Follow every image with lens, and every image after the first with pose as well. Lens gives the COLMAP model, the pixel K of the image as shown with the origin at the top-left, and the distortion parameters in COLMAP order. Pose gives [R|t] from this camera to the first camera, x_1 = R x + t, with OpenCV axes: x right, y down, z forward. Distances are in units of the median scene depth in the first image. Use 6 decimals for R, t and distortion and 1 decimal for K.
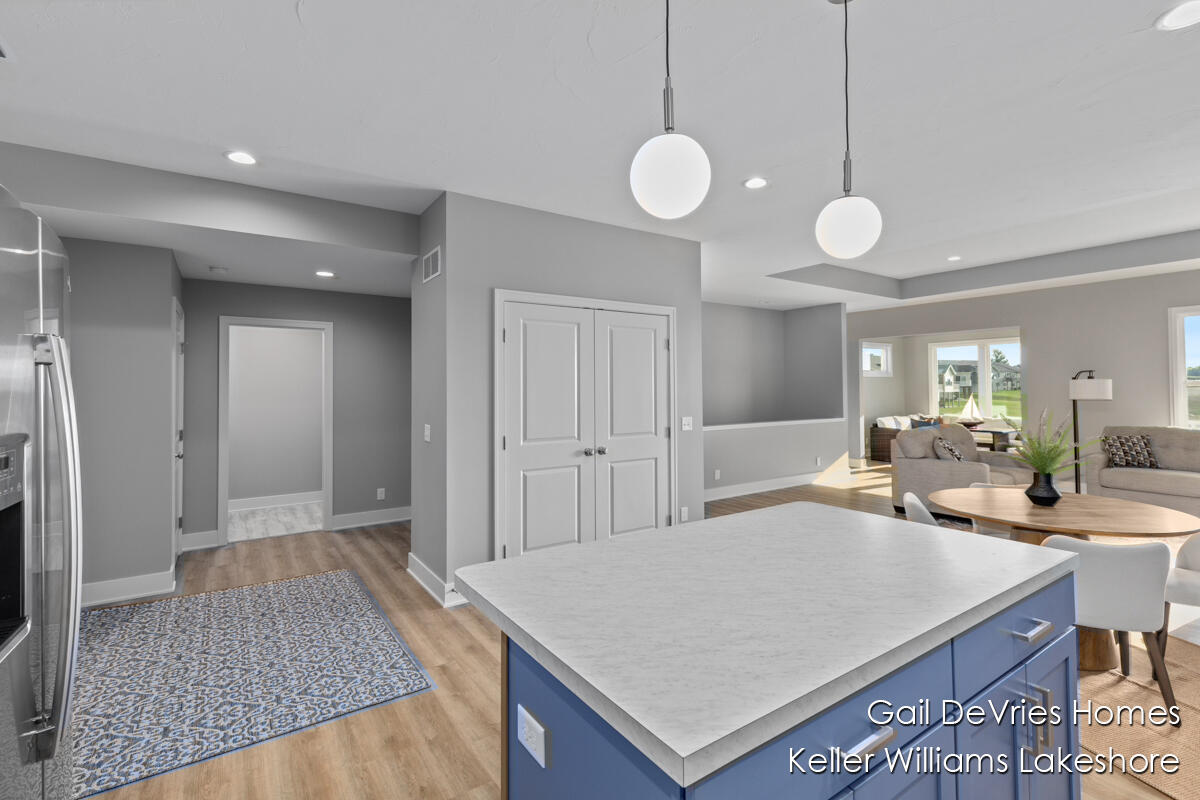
lens RADIAL K [[544.6, 0, 611.2], [0, 544.6, 385.4], [0, 0, 1]] dist [0.008180, -0.002200]
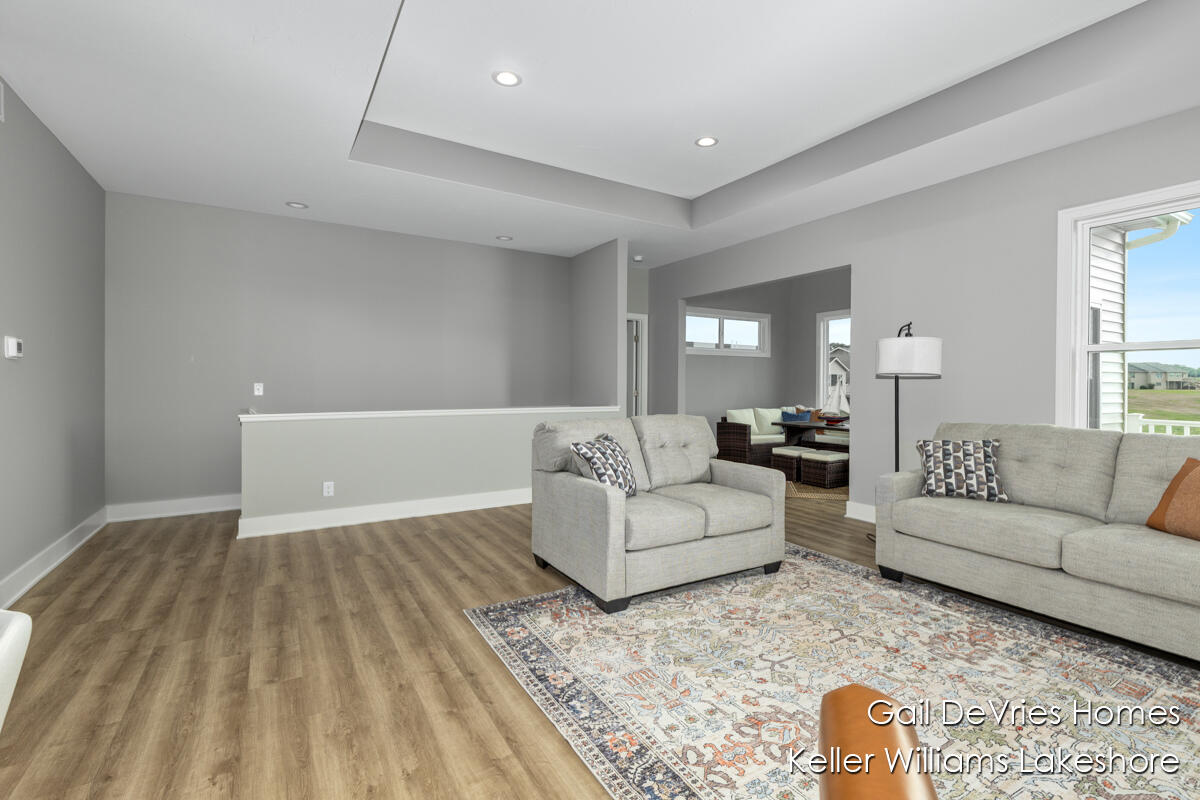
lens RADIAL K [[544.6, 0, 598.5], [0, 544.6, 394.6], [0, 0, 1]] dist [0.008180, -0.002200]
pose [[0.997694, 0.014452, -0.066312, 0.561663], [-0.012616, 0.999528, 0.028013, 0.032613], [0.066686, -0.027112, 0.997406, 0.392612]]
